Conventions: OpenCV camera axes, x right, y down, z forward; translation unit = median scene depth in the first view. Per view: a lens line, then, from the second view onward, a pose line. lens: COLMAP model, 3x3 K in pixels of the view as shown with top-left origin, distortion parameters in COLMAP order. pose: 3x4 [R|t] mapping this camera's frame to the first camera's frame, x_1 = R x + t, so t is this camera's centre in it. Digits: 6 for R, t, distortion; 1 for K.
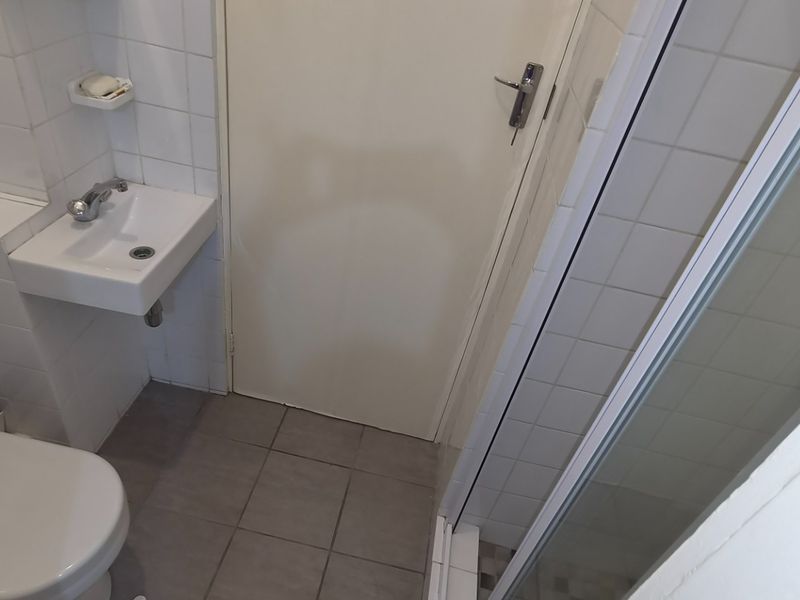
lens RADIAL K [[526.4, 0, 402.5], [0, 526.4, 300.4], [0, 0, 1]] dist [-0.001878, 0.003434]
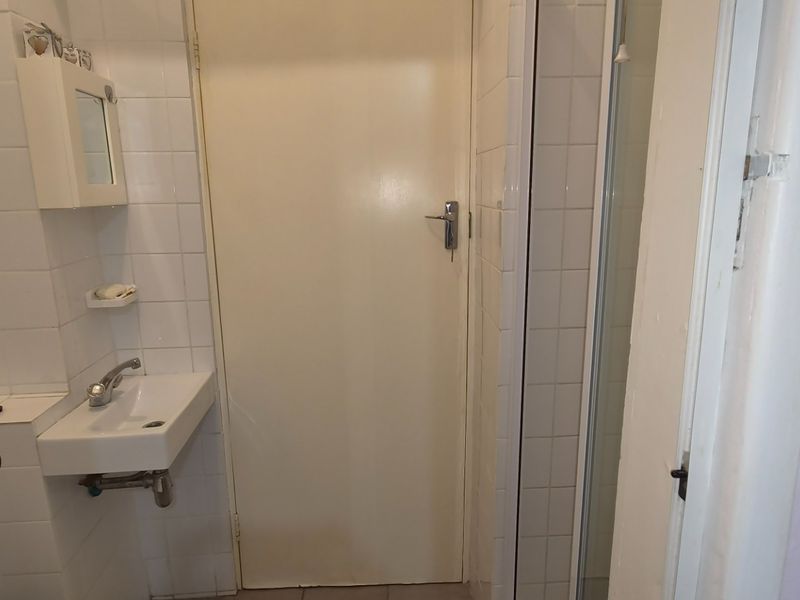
lens RADIAL K [[526.4, 0, 401.1], [0, 526.4, 306.2], [0, 0, 1]] dist [-0.001878, 0.003434]
pose [[0.965910, -0.219372, 0.137457, -0.106050], [0.256189, 0.886341, -0.385704, 0.251576], [-0.037221, 0.407770, 0.912326, -0.106567]]
